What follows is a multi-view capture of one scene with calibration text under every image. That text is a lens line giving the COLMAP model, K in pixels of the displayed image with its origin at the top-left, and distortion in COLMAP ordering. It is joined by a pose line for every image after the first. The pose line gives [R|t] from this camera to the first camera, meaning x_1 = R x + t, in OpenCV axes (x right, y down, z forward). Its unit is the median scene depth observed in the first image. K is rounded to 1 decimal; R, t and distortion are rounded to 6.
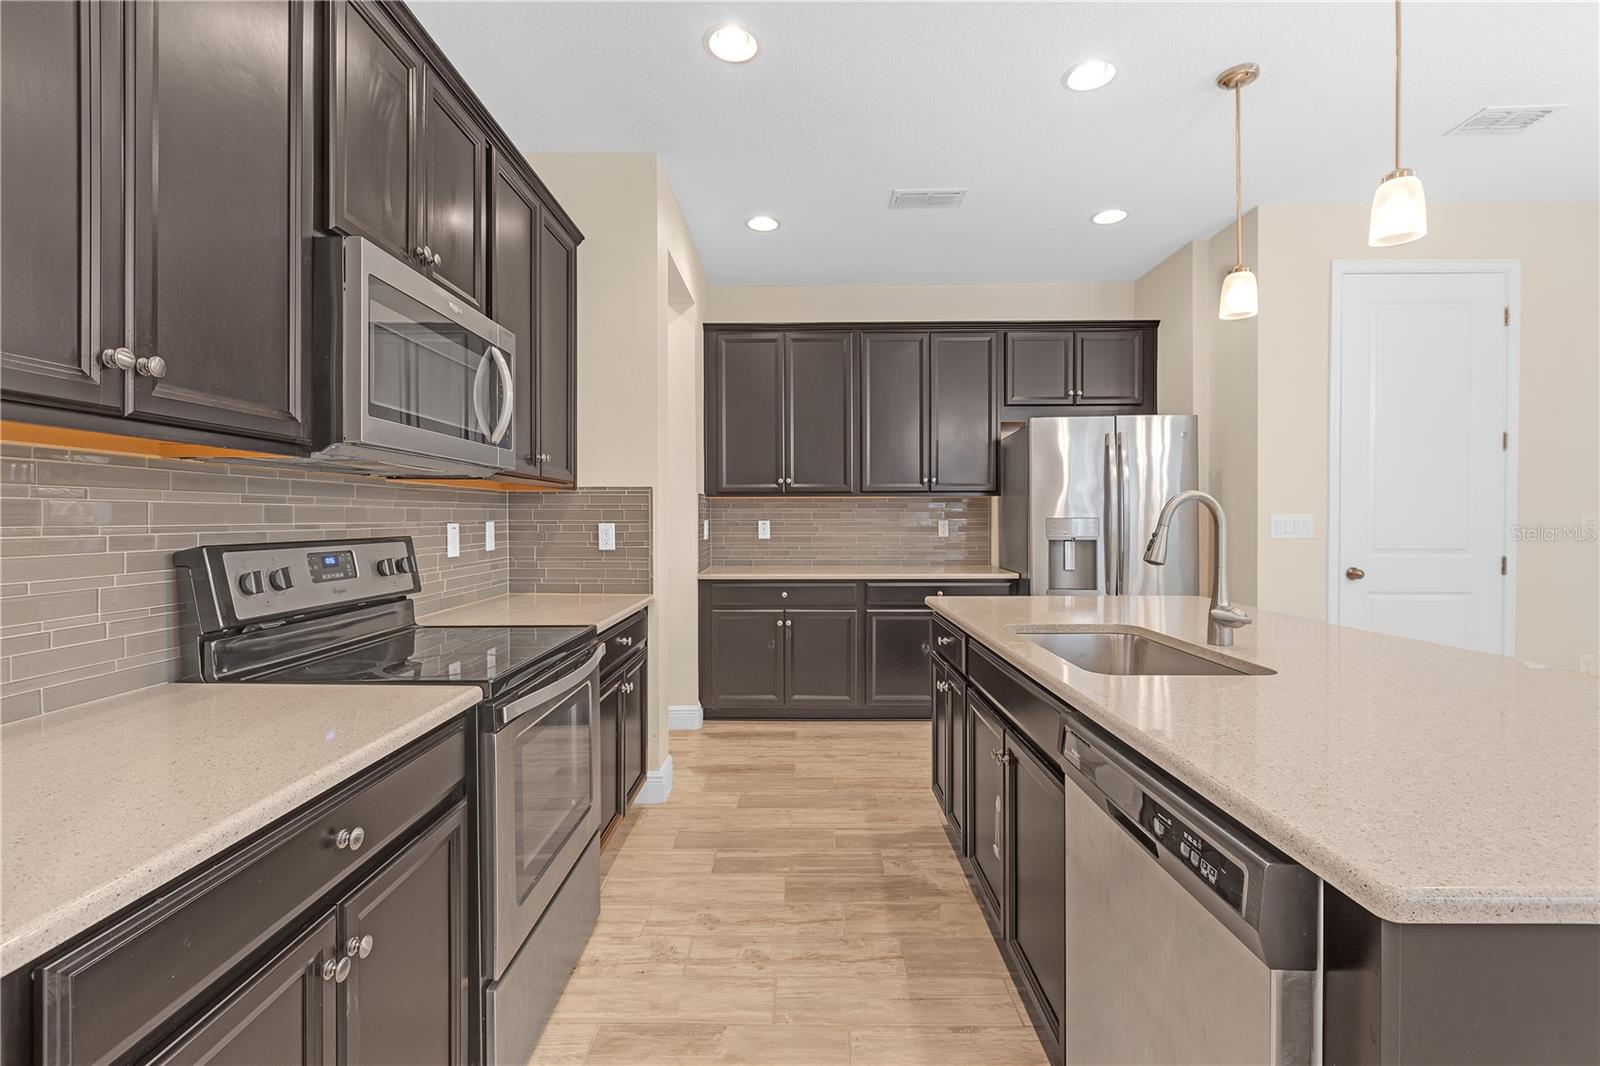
lens RADIAL K [[715.2, 0, 791.7], [0, 715.2, 525.5], [0, 0, 1]] dist [0.002188, -0.002487]
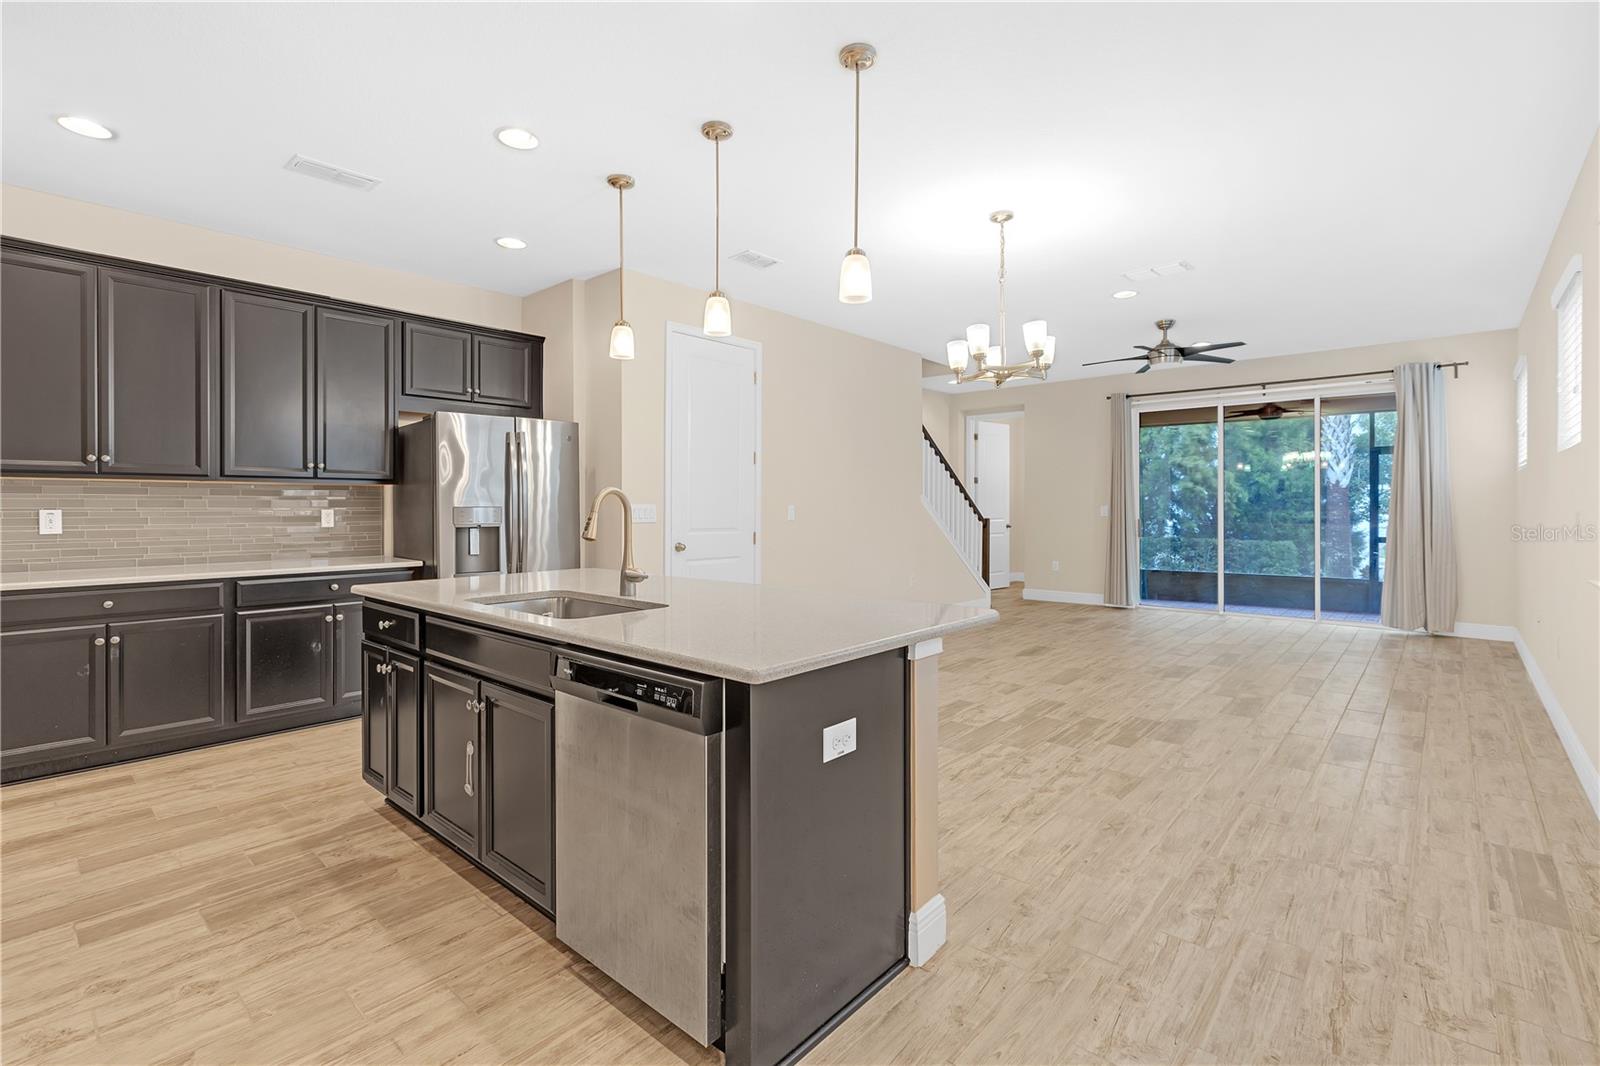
lens RADIAL K [[734.9, 0, 794.1], [0, 734.9, 510.7], [0, 0, 1]] dist [0.002712, -0.000229]
pose [[0.656648, -0.002223, 0.754194, -0.169409], [0.006451, 0.999976, -0.002668, 0.001762], [-0.754170, 0.006617, 0.656646, -0.126234]]
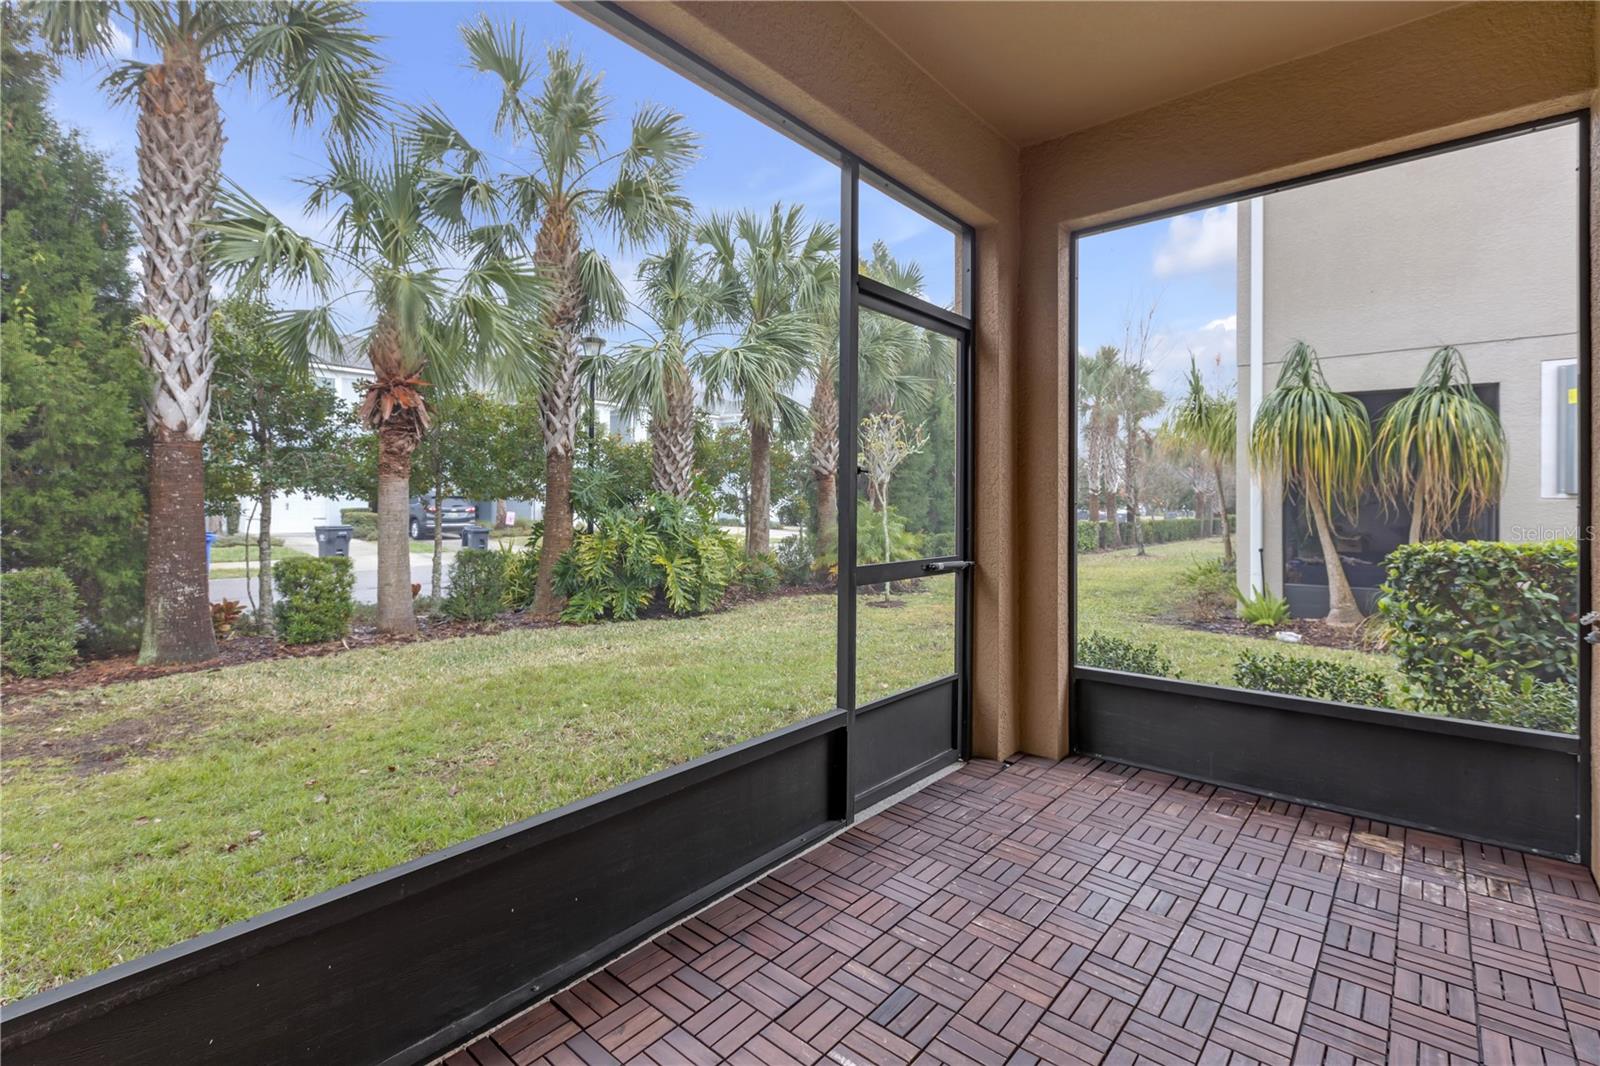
lens RADIAL K [[715.2, 0, 798.8], [0, 715.2, 510.1], [0, 0, 1]] dist [0.002188, -0.002487]
pose [[-0.764883, -0.011084, 0.644074, 2.888245], [-0.000414, 0.999860, 0.016715, 0.027991], [-0.644169, 0.012518, -0.764781, 0.734773]]
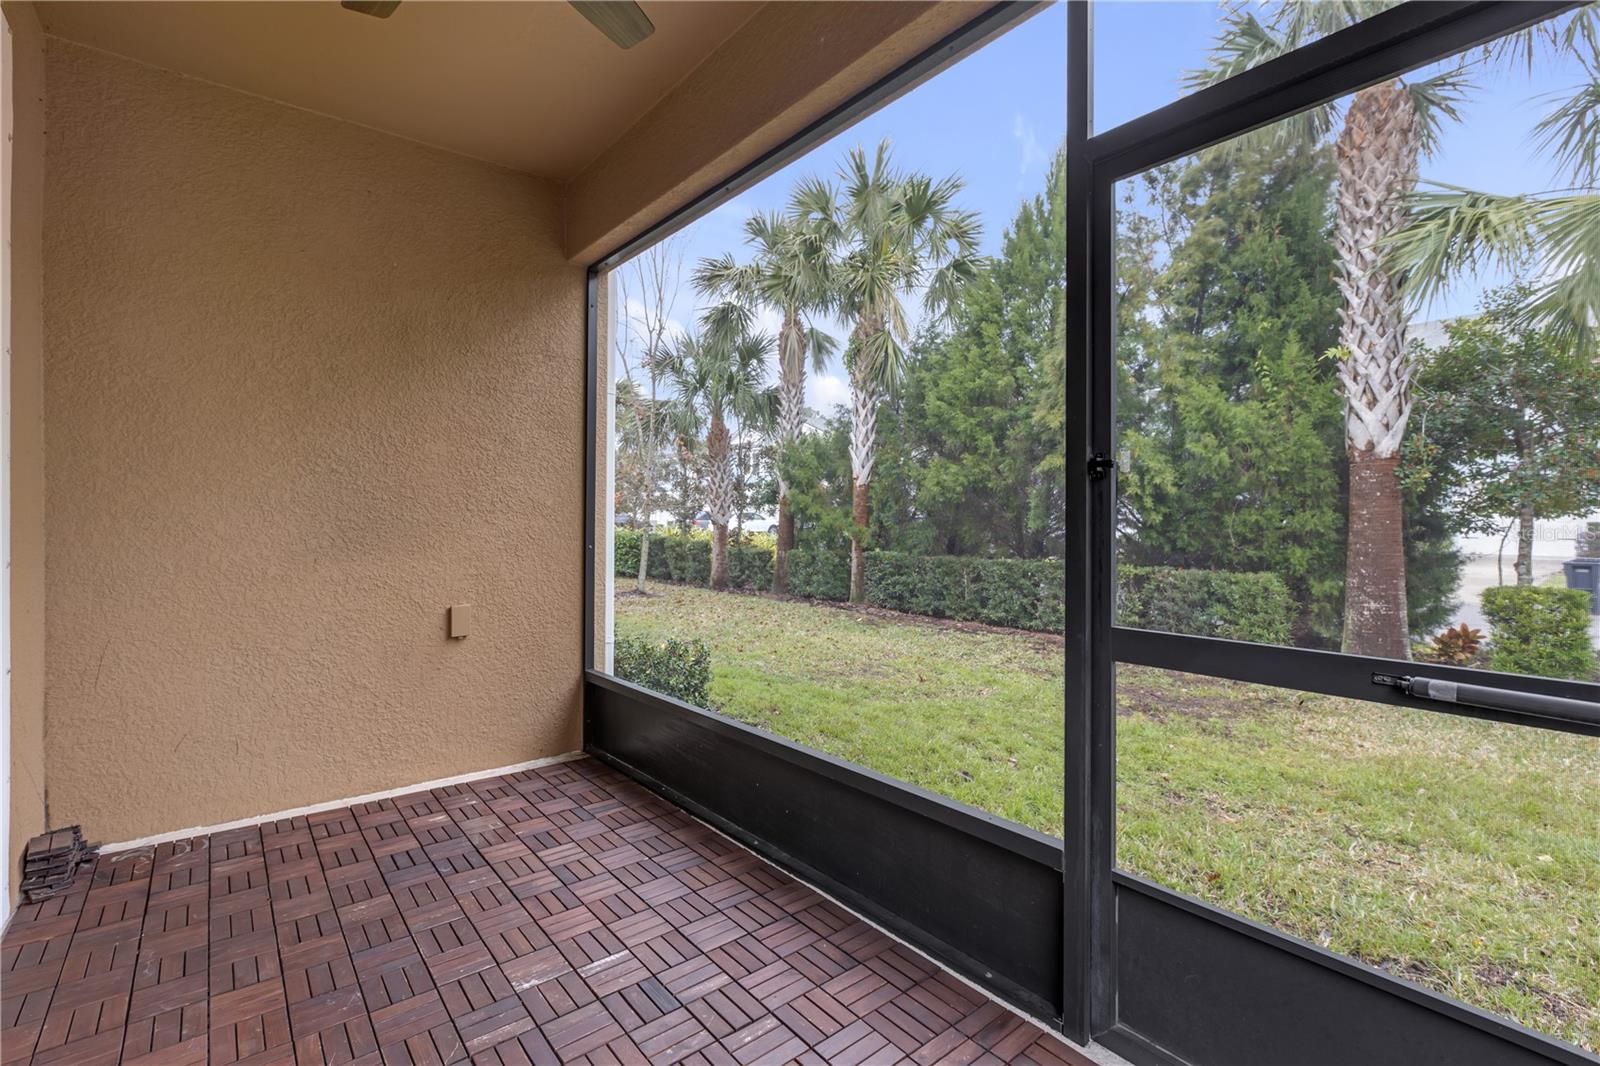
lens RADIAL K [[715.2, 0, 778.8], [0, 715.2, 515.1], [0, 0, 1]] dist [0.002188, -0.002487]
pose [[0.771566, 0.000684, 0.636149, 2.887958], [0.006620, 0.999937, -0.009105, 0.034713], [-0.636115, 0.011236, 0.771513, -0.163100]]
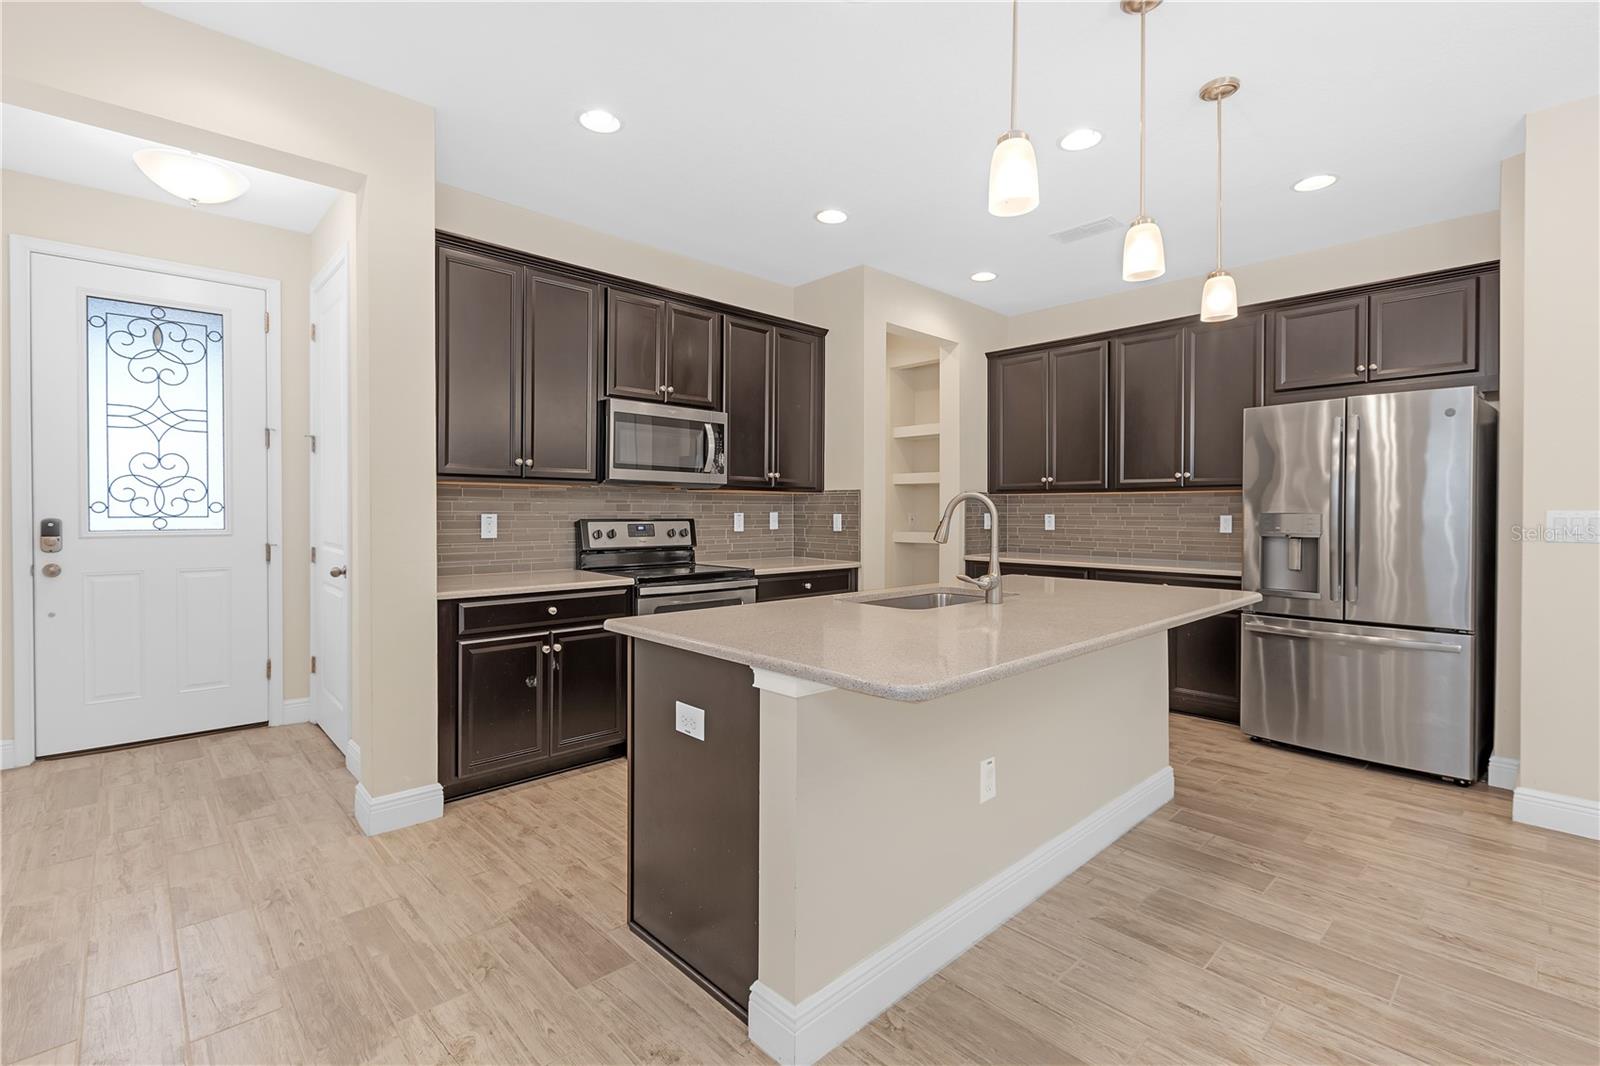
lens RADIAL K [[715.2, 0, 786.6], [0, 715.2, 522.2], [0, 0, 1]] dist [0.002188, -0.002487]
pose [[0.690311, 0.016460, -0.723326, 0.777658], [-0.013732, 0.999859, 0.009647, 0.001303], [0.723383, 0.003273, 0.690440, -0.140575]]
